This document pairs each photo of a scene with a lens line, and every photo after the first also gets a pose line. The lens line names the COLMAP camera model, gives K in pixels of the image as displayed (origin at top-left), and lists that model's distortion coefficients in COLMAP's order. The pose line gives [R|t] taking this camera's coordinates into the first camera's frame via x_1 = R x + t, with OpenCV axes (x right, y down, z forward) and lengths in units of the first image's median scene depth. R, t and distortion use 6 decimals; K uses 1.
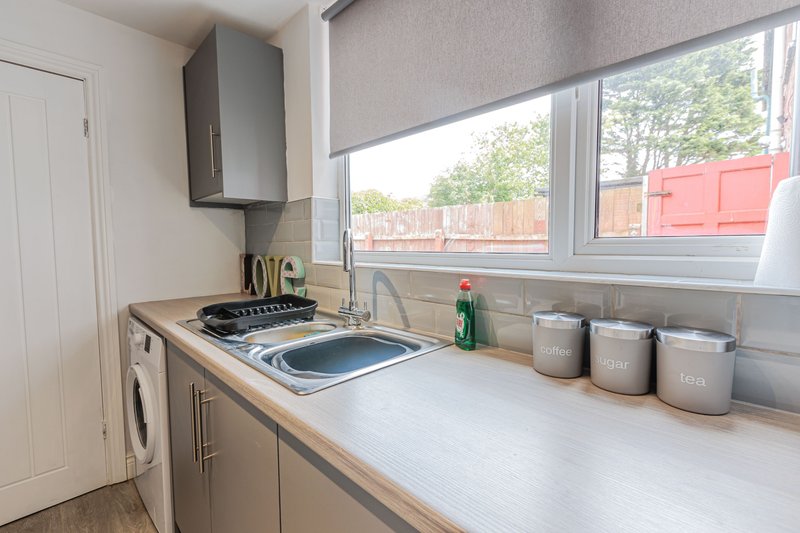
lens RADIAL K [[358.9, 0, 405.6], [0, 358.9, 266.0], [0, 0, 1]] dist [0.001265, -0.000464]
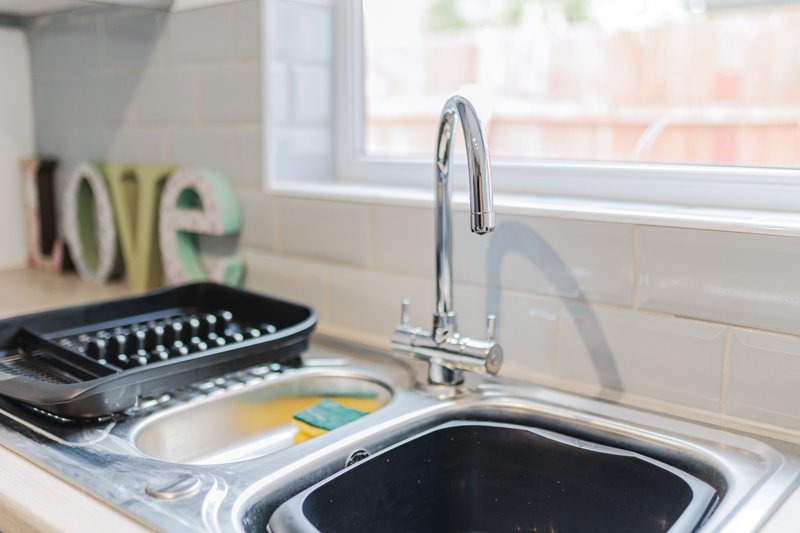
lens RADIAL K [[824.7, 0, 402.4], [0, 824.7, 261.6], [0, 0, 1]] dist [0.020720, 0.000000]
pose [[0.997451, -0.005335, 0.071156, -0.188319], [-0.001986, 0.994740, 0.102416, -0.021451], [-0.071328, -0.102296, 0.992193, 0.196123]]
